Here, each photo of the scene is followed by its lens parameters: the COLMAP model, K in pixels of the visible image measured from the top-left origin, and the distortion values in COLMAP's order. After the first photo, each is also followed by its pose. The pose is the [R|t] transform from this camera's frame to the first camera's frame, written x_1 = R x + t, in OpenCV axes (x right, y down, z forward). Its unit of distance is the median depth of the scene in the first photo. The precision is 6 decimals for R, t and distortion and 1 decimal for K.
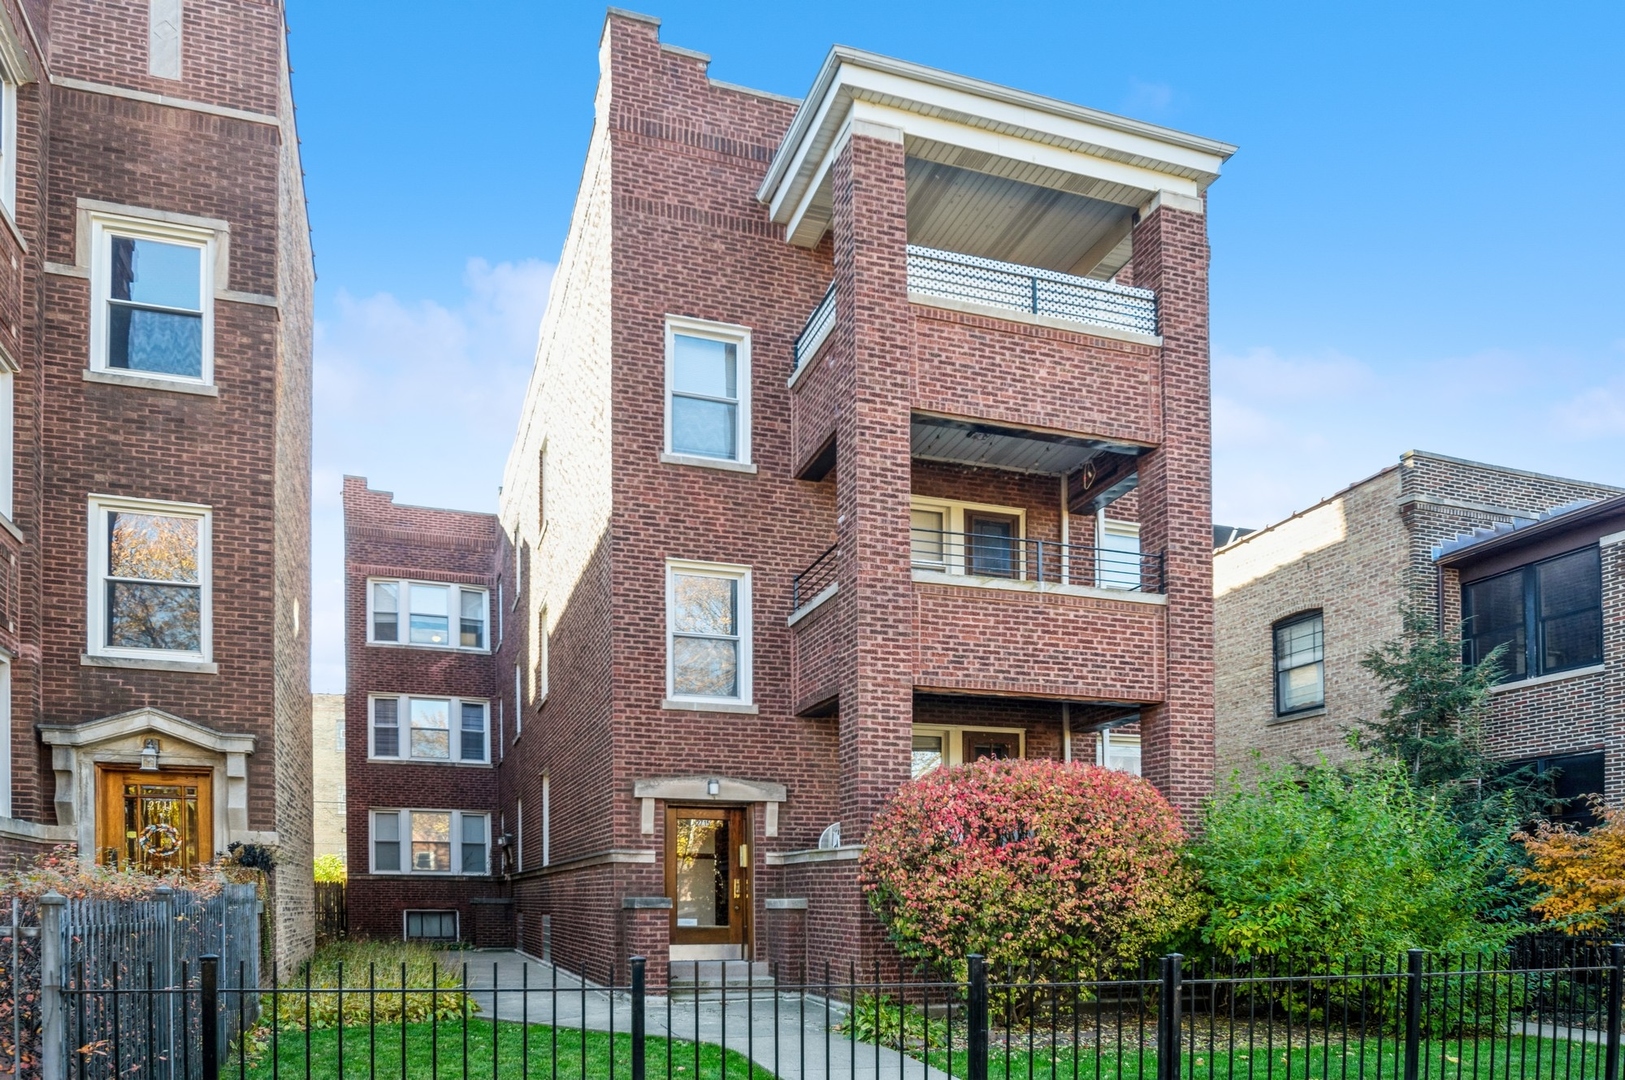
lens RADIAL K [[1066.1, 0, 822.5], [0, 1066.1, 600.2], [0, 0, 1]] dist [-0.025217, 0.005746]
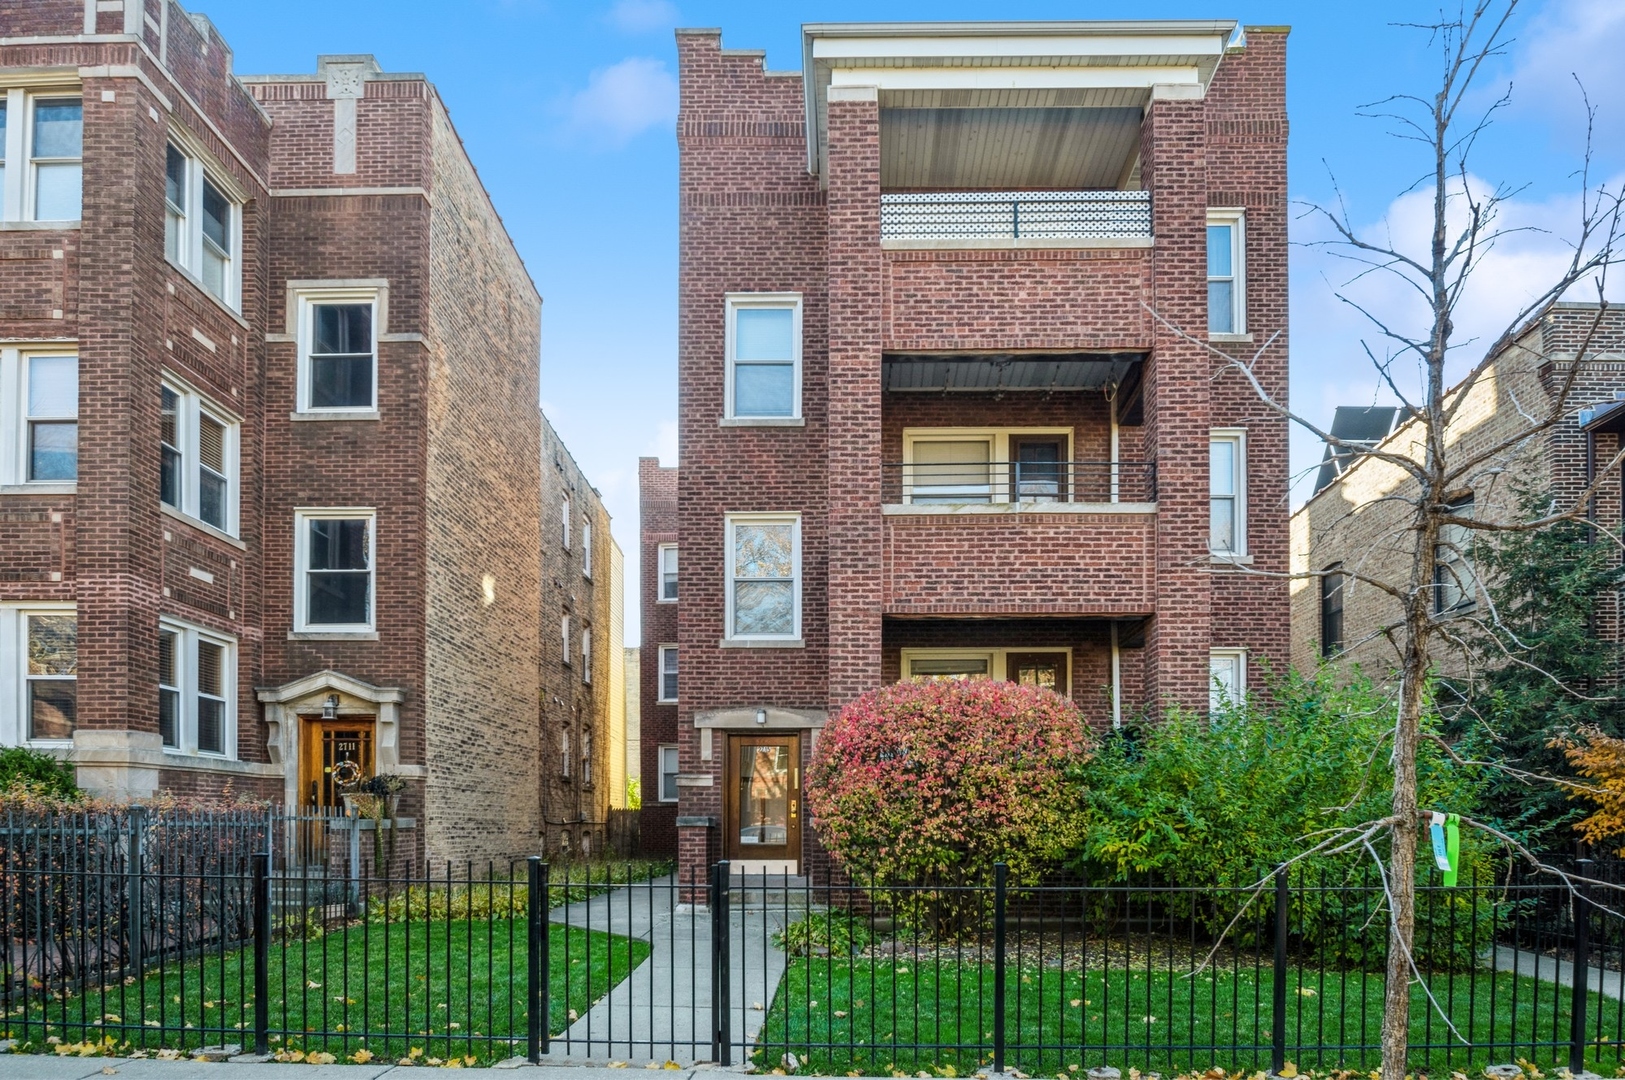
lens RADIAL K [[1018.1, 0, 811.5], [0, 1018.1, 530.5], [0, 0, 1]] dist [-0.020212, 0.000176]
pose [[0.943641, -0.092196, -0.317869, 0.298562], [0.089850, 0.995711, -0.022066, 0.011826], [0.318540, -0.007738, 0.947878, 0.021041]]
